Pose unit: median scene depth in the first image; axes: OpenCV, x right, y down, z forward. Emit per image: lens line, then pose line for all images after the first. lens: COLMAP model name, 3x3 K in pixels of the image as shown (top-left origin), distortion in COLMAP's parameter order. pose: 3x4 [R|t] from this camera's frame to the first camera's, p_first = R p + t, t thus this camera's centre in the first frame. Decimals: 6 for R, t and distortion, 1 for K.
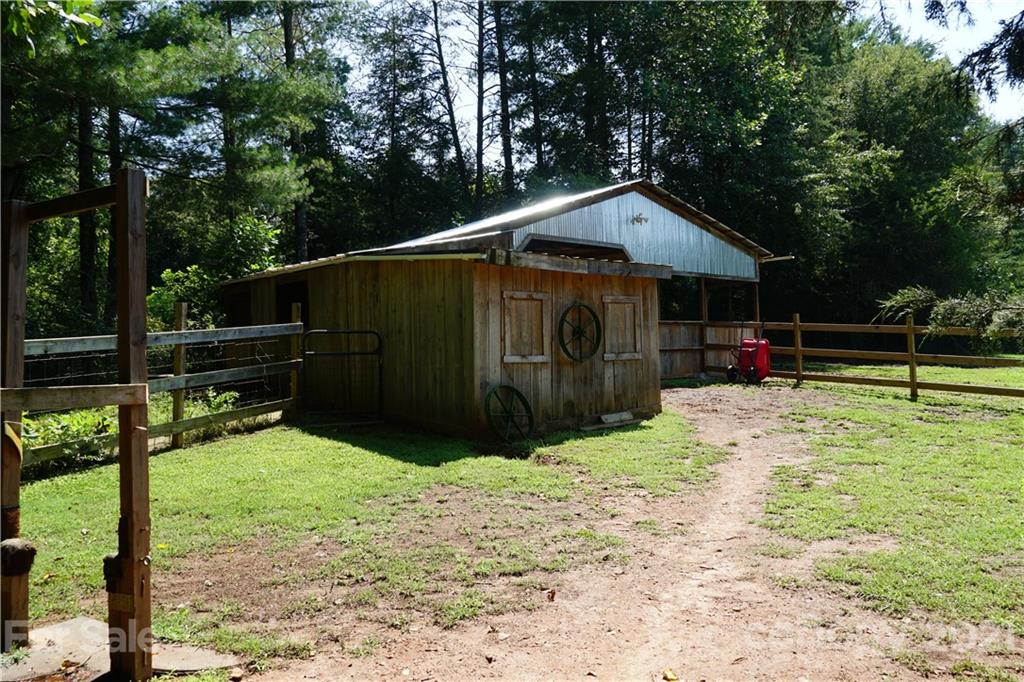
lens RADIAL K [[753.6, 0, 512.0], [0, 753.6, 341.0], [0, 0, 1]] dist [0.000382, 0.003204]
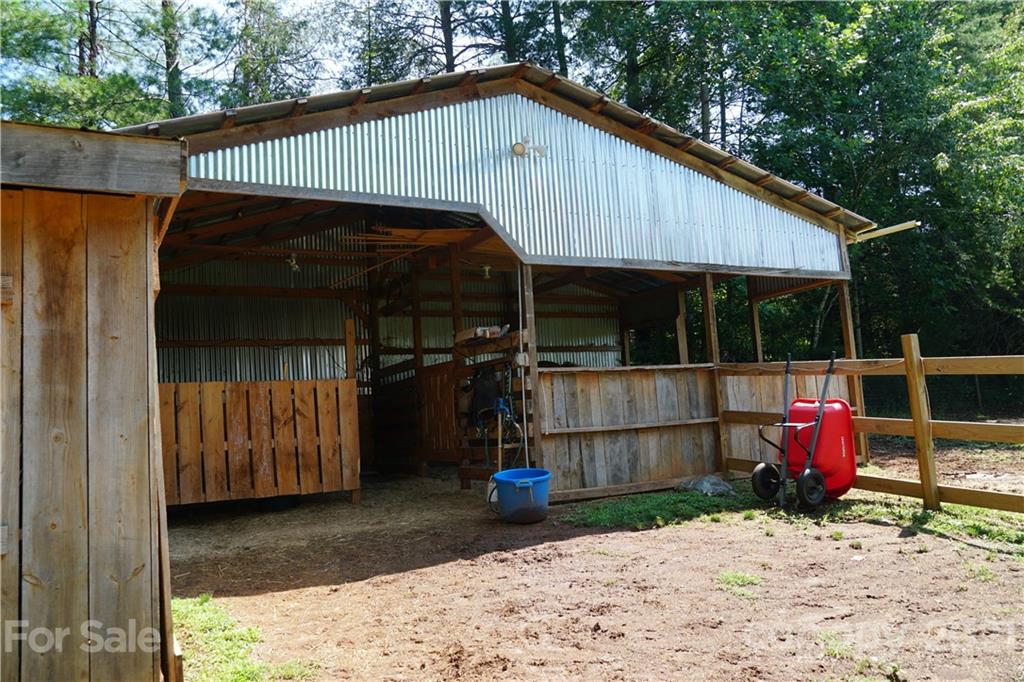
lens RADIAL K [[753.6, 0, 512.0], [0, 753.6, 341.0], [0, 0, 1]] dist [0.000382, 0.003204]
pose [[0.977643, -0.050734, -0.204060, 0.247314], [0.036806, 0.996763, -0.071478, -0.012239], [0.207026, 0.062370, 0.976345, 0.553327]]
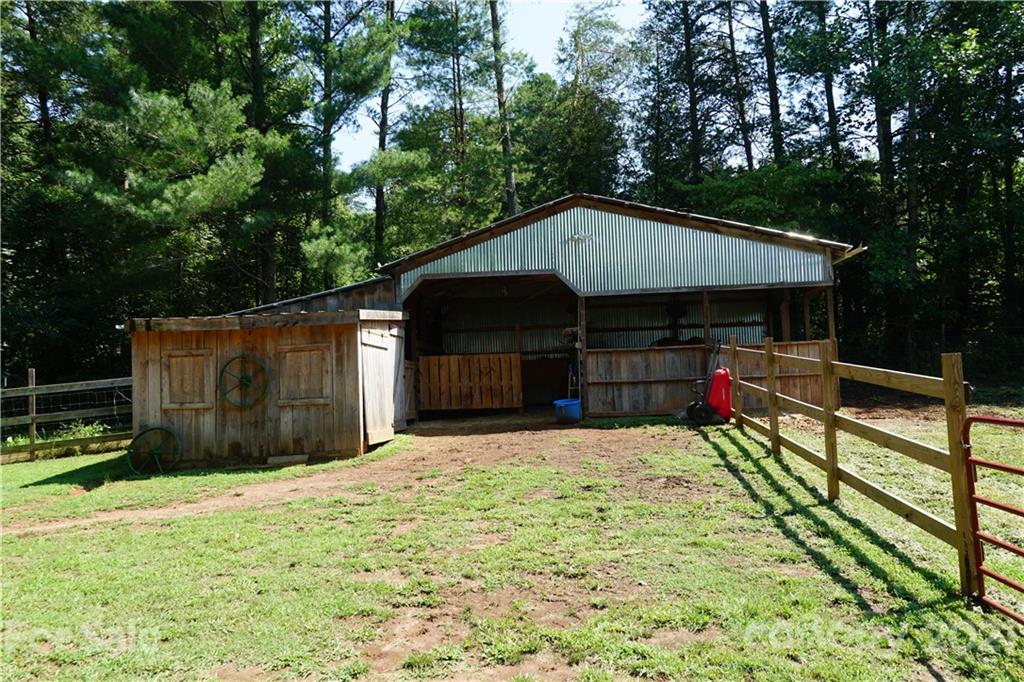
lens RADIAL K [[753.6, 0, 512.0], [0, 753.6, 341.0], [0, 0, 1]] dist [0.000382, 0.003204]
pose [[0.721796, -0.038858, -0.691015, 0.723683], [0.033047, 0.999219, -0.021671, -0.021355], [0.691317, -0.007194, 0.722516, 0.291925]]
